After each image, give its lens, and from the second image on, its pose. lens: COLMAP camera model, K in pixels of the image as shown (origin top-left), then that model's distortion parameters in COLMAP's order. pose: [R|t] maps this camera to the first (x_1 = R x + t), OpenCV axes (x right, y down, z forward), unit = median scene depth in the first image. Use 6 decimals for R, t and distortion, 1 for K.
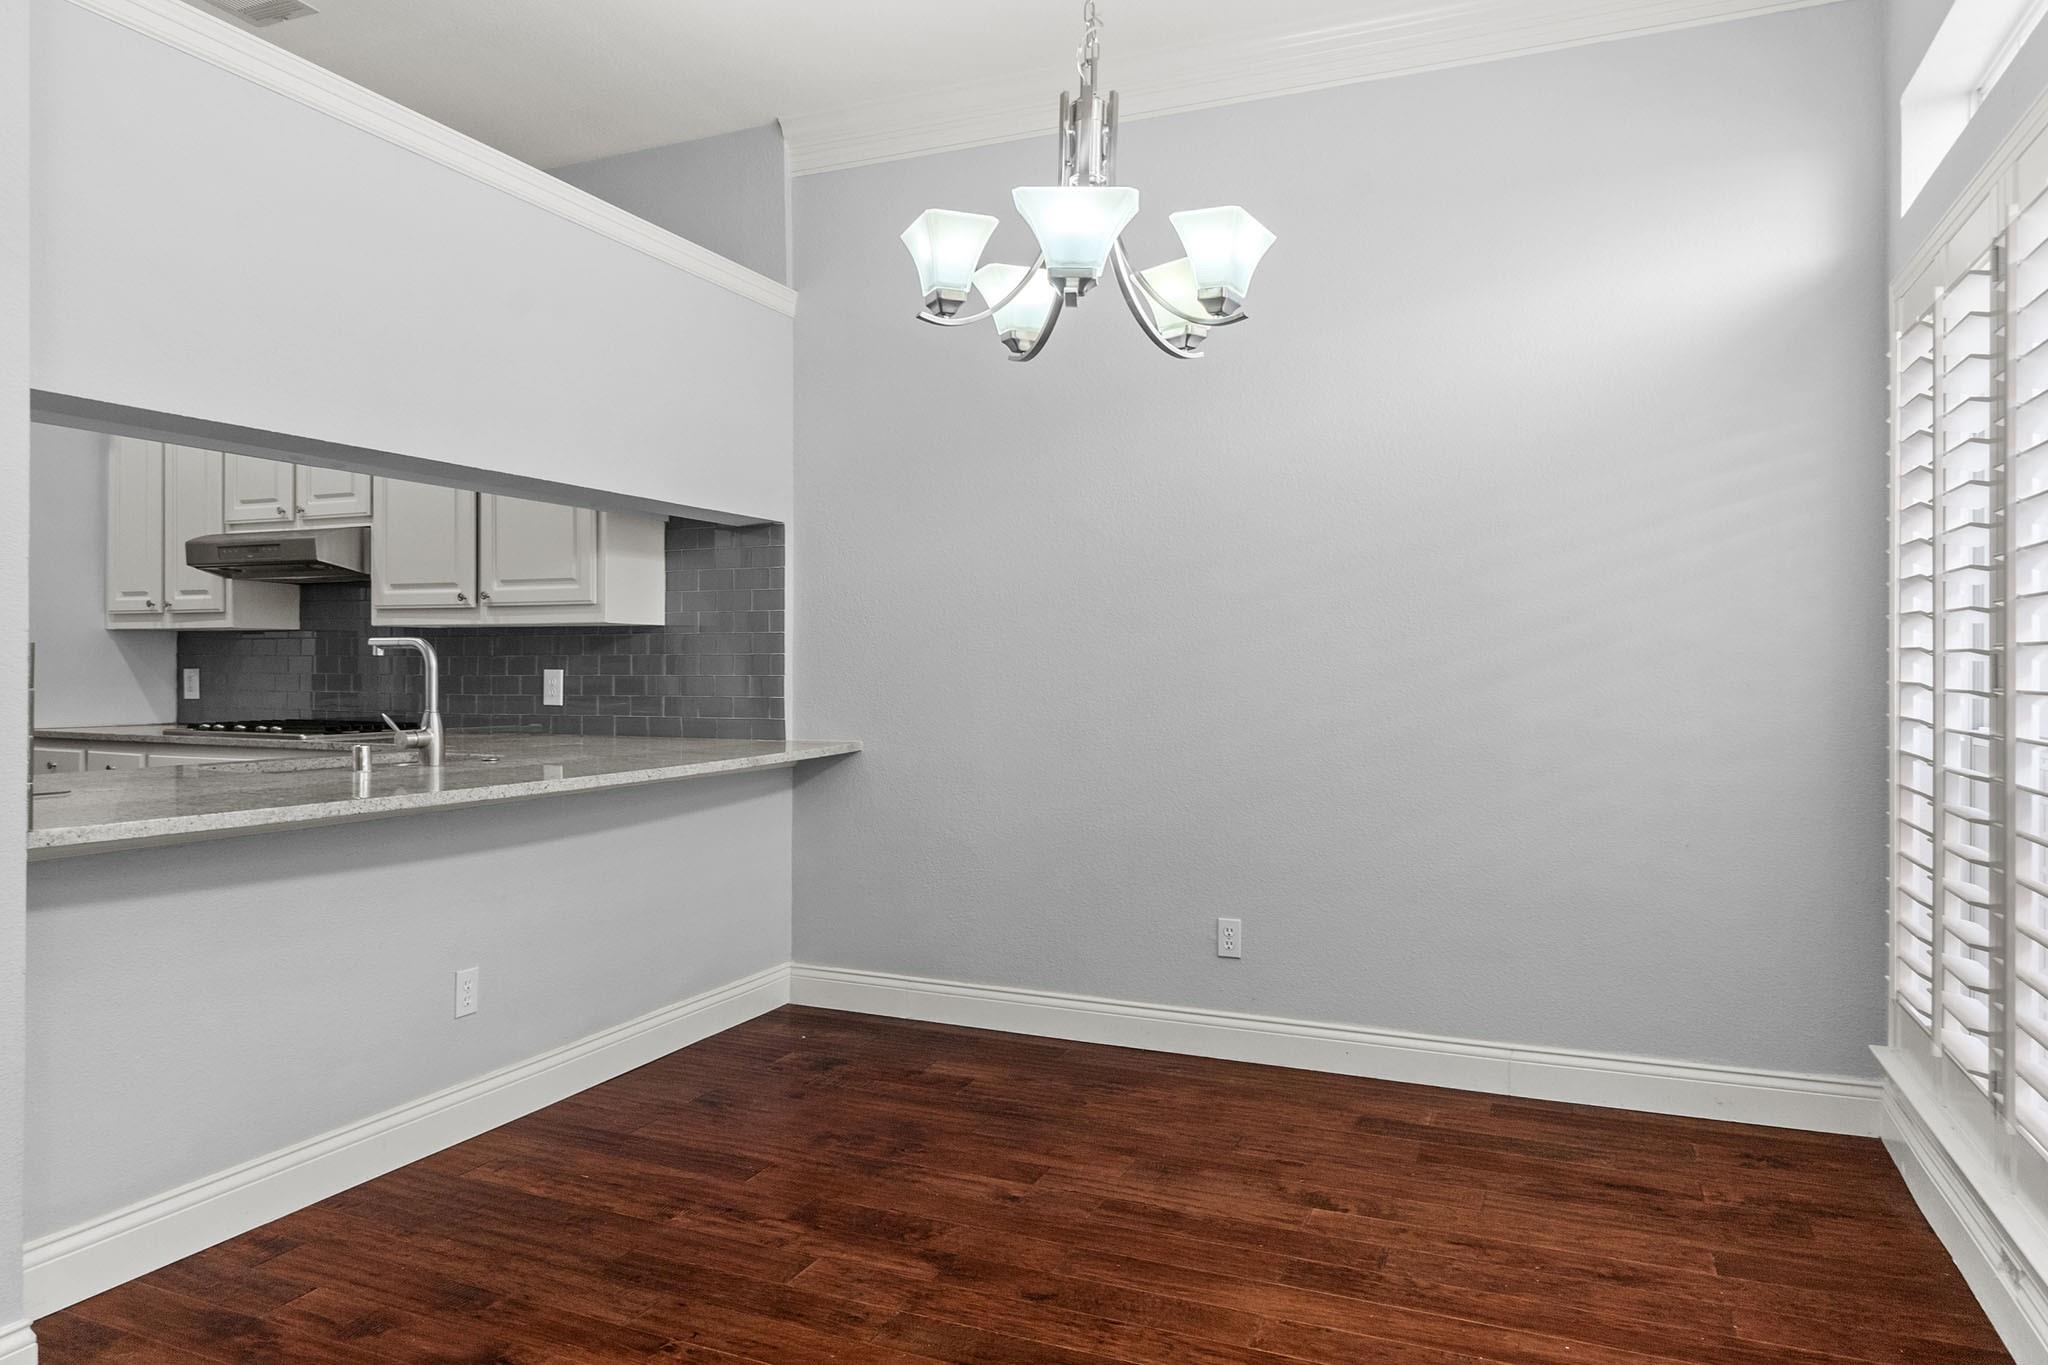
lens RADIAL K [[1293.6, 0, 1028.5], [0, 1293.6, 673.7], [0, 0, 1]] dist [0.002931, -0.000279]
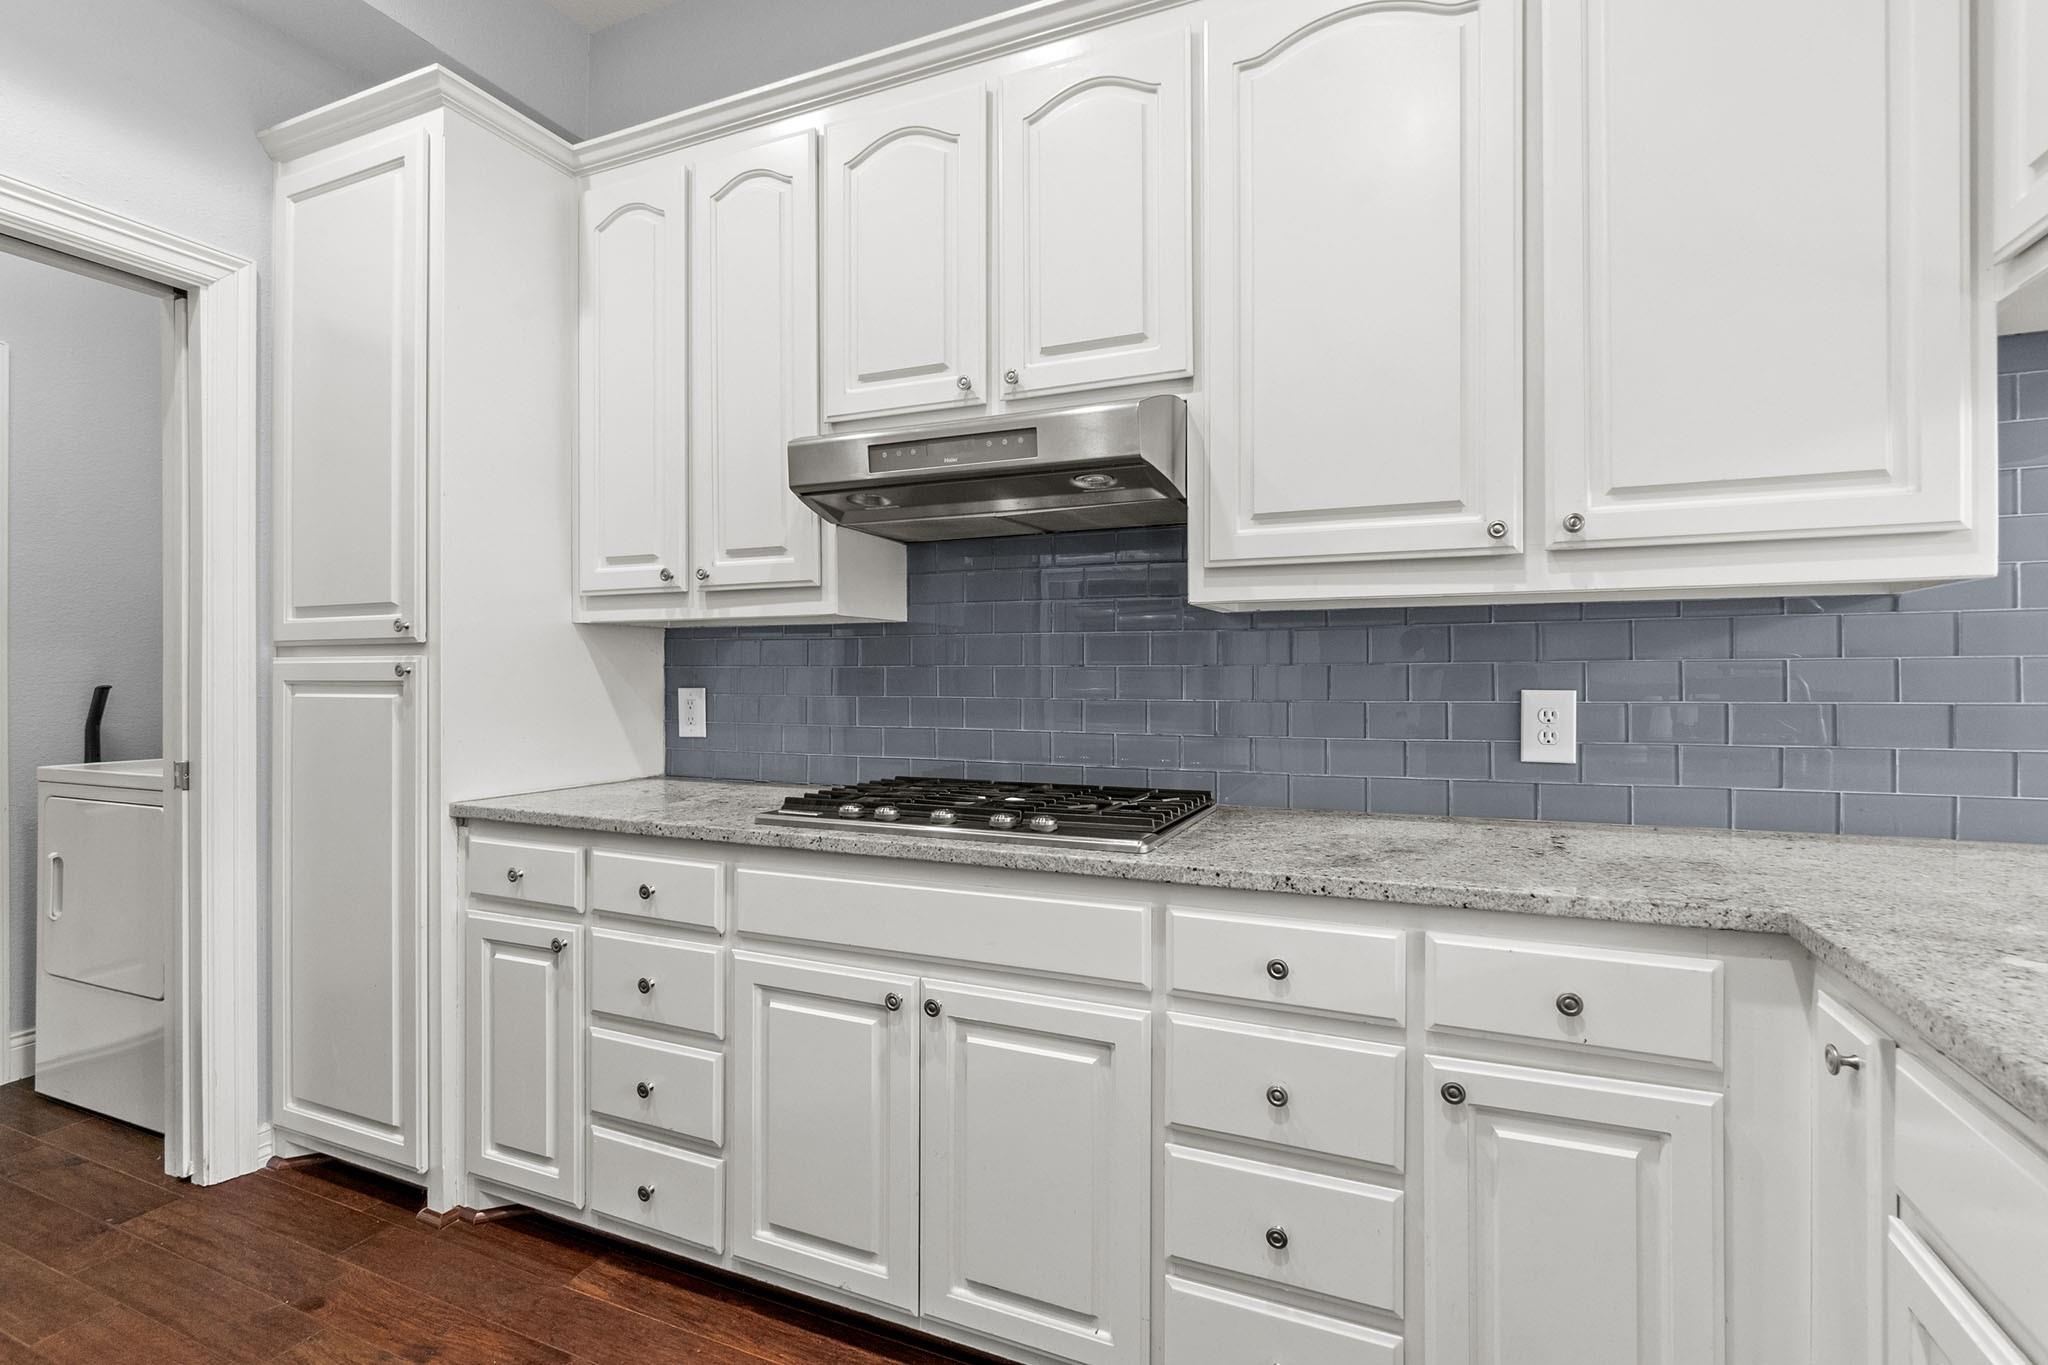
lens RADIAL K [[962.4, 0, 1020.3], [0, 962.4, 677.7], [0, 0, 1]] dist [-0.003603, -0.000227]
pose [[0.999952, -0.006308, -0.007518, -0.534558], [0.006325, 0.999977, 0.002263, -0.009532], [0.007504, -0.002310, 0.999969, 0.597587]]
